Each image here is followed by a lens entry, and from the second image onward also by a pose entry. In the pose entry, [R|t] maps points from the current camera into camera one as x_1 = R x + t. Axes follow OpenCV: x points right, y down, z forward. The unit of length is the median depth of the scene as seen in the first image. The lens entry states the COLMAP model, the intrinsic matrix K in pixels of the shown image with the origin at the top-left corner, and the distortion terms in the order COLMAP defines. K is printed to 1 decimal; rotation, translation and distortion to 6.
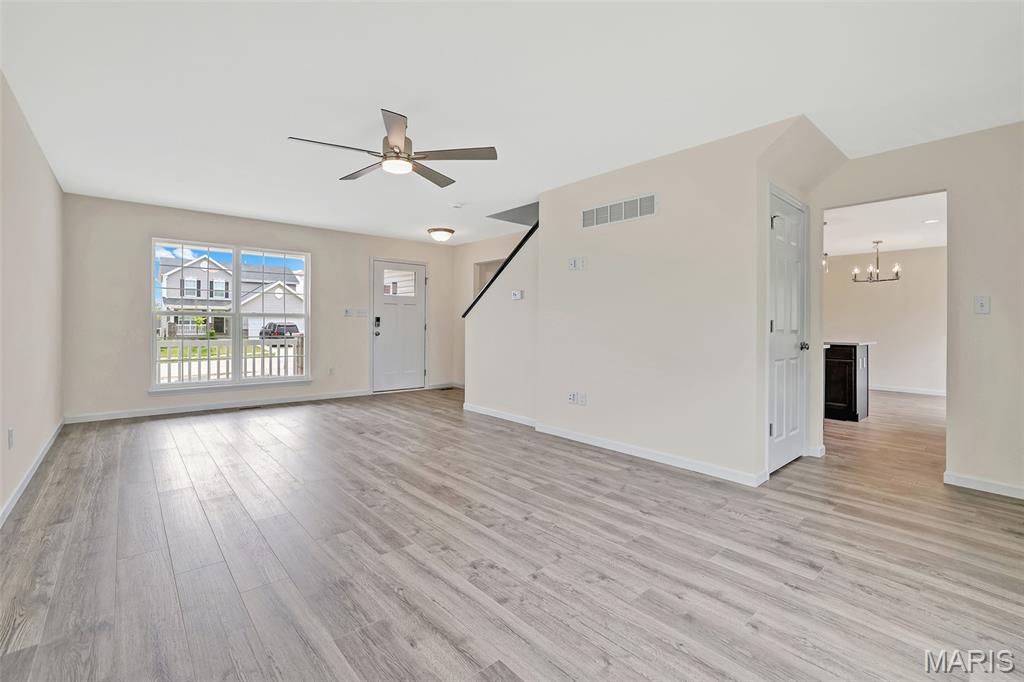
lens RADIAL K [[444.4, 0, 499.7], [0, 444.4, 324.6], [0, 0, 1]] dist [-0.017445, 0.004767]
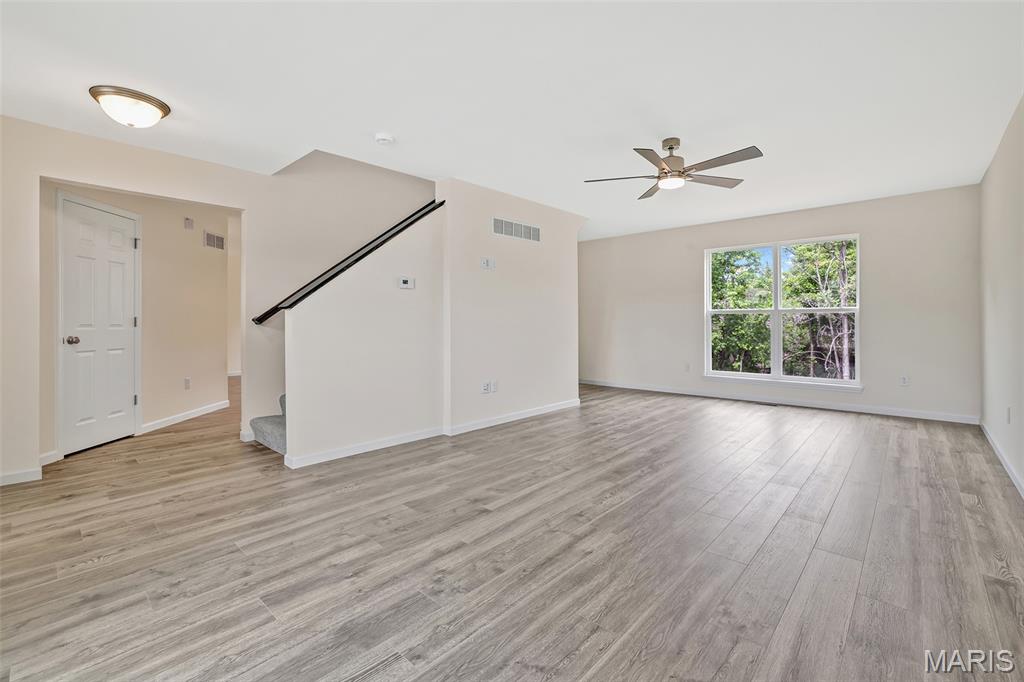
lens RADIAL K [[444.4, 0, 510.8], [0, 444.4, 328.4], [0, 0, 1]] dist [-0.017445, 0.004767]
pose [[-0.122946, -0.028879, 0.991993, -1.065424], [0.000213, 0.999576, 0.029126, -0.012455], [-0.992413, 0.003792, -0.122887, 1.256865]]
